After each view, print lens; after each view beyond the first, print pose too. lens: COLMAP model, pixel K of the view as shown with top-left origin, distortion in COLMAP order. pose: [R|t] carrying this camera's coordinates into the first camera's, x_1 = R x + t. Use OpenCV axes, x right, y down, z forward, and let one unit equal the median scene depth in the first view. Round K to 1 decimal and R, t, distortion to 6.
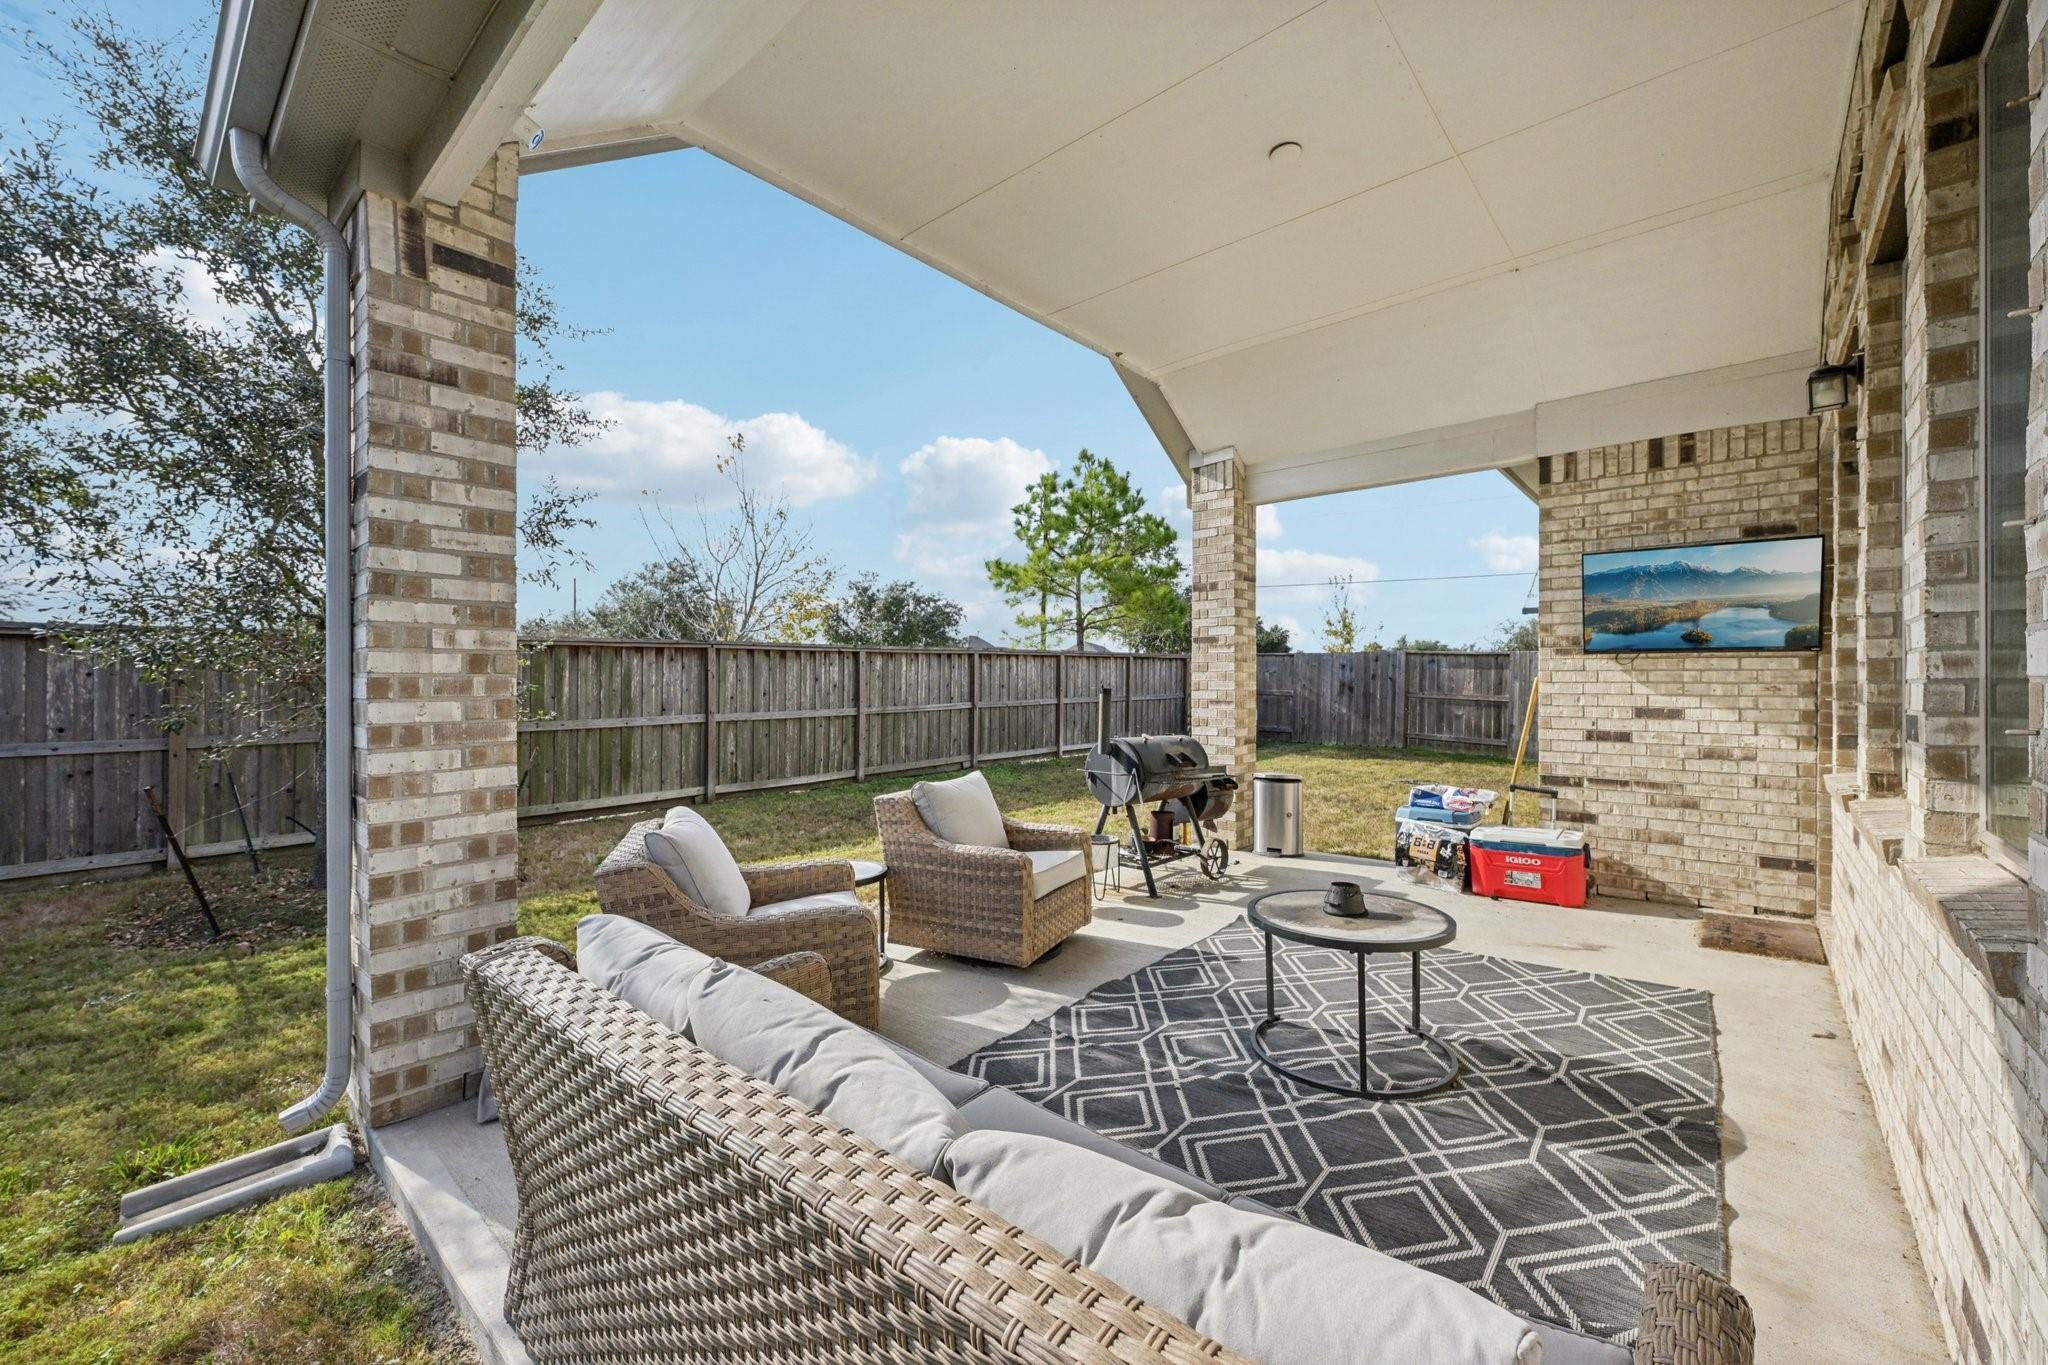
lens RADIAL K [[814.8, 0, 1024.0], [0, 814.8, 682.5], [0, 0, 1]] dist [-0.000707, -0.000060]
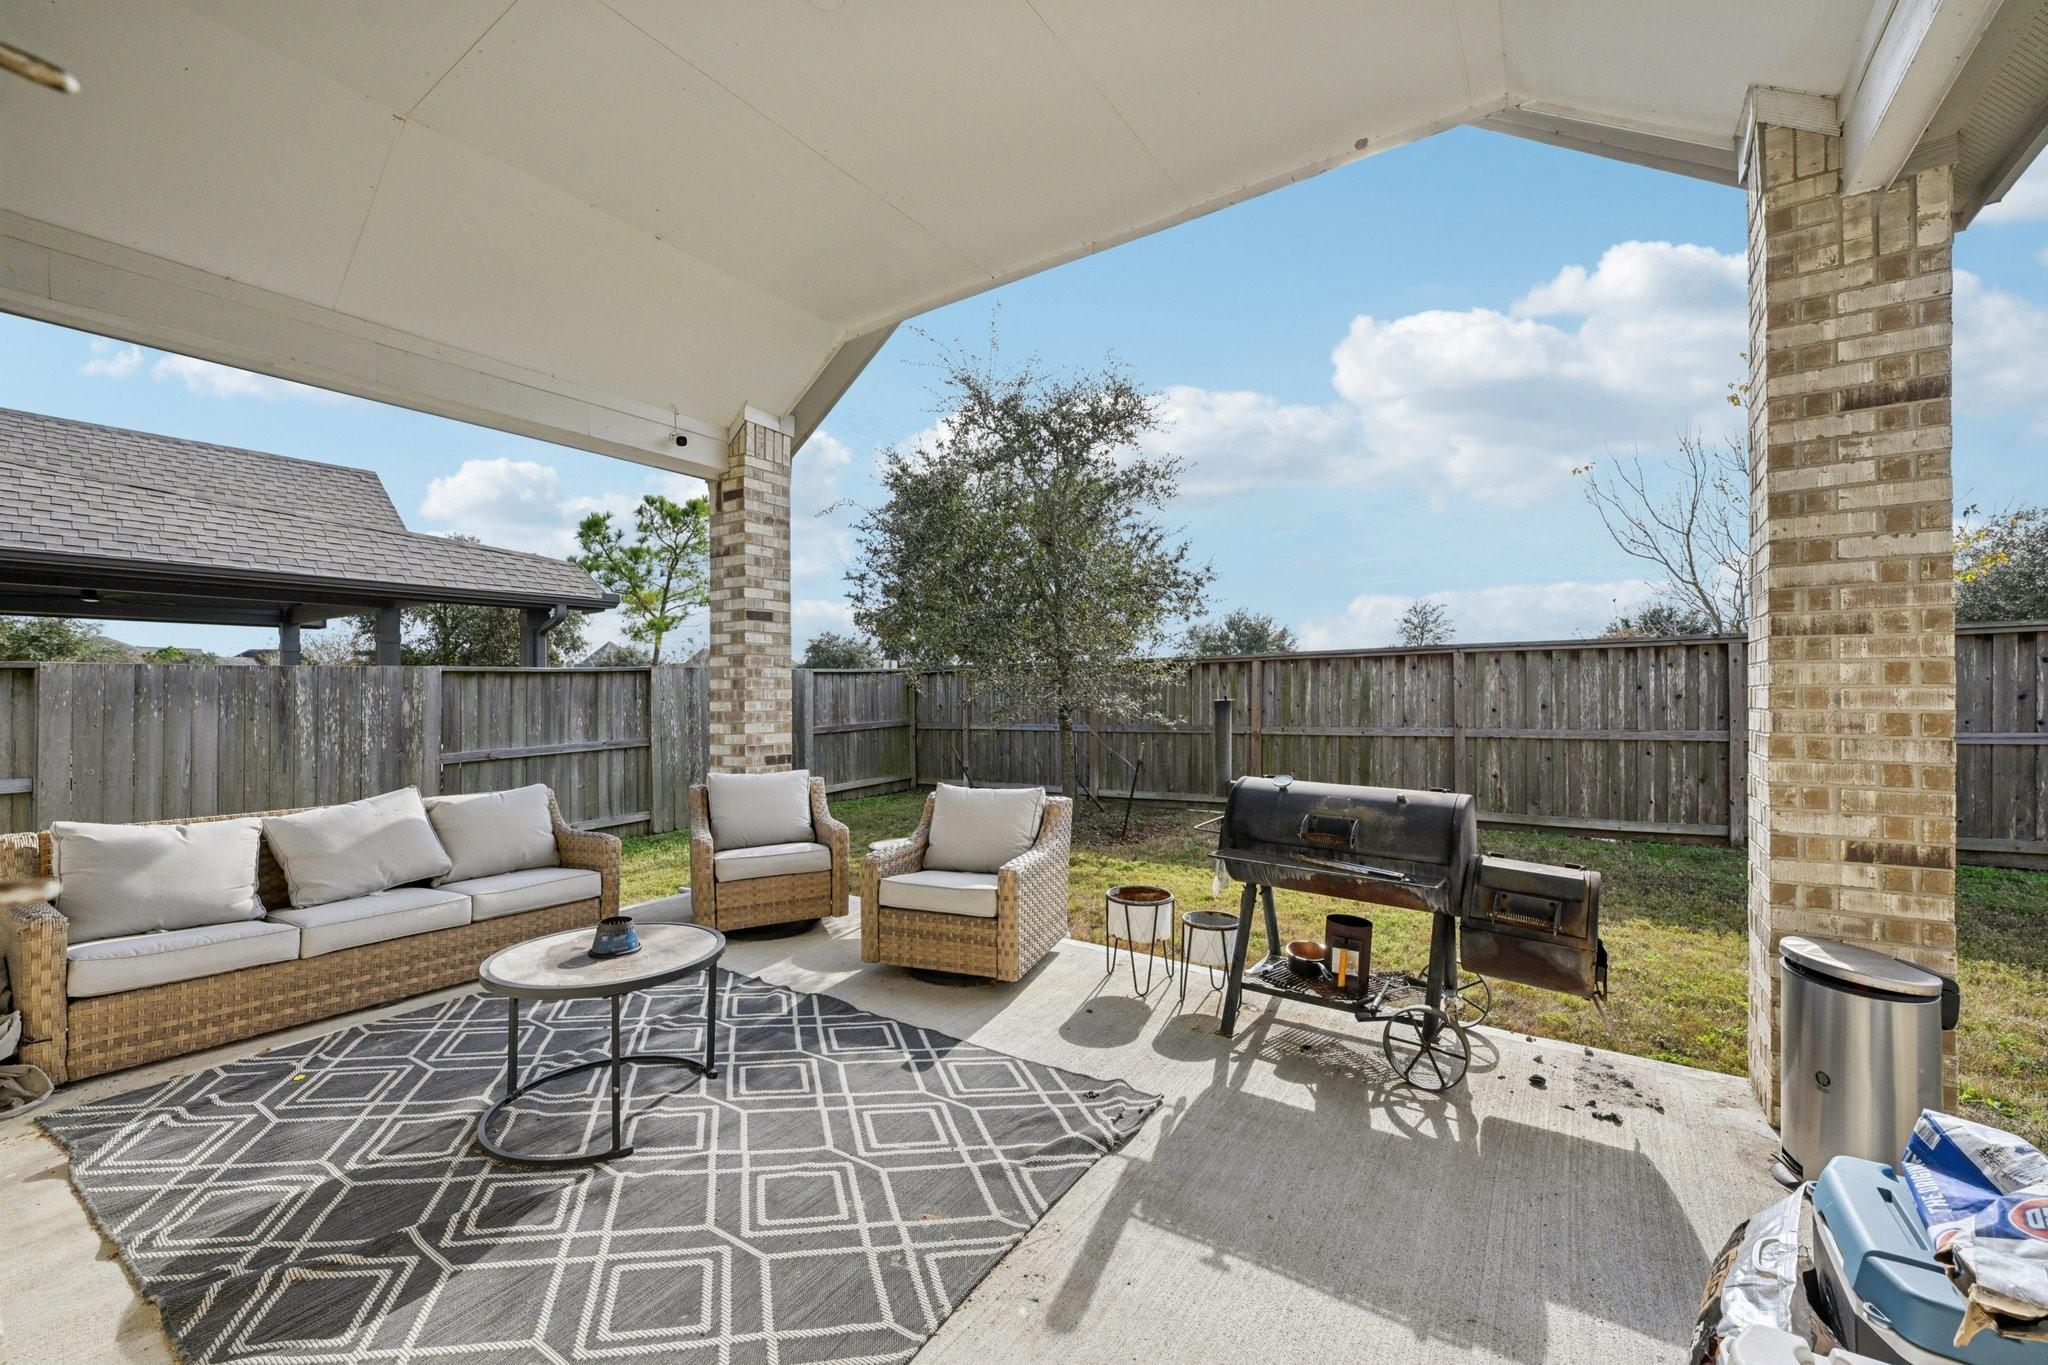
lens RADIAL K [[812.6, 0, 1025.0], [0, 812.6, 690.1], [0, 0, 1]] dist [0.000016, 0.000152]
pose [[0.115386, -0.004454, -0.993311, 0.493820], [0.002335, 0.999988, -0.004213, 0.000743], [0.993318, -0.001833, 0.115395, 0.499523]]
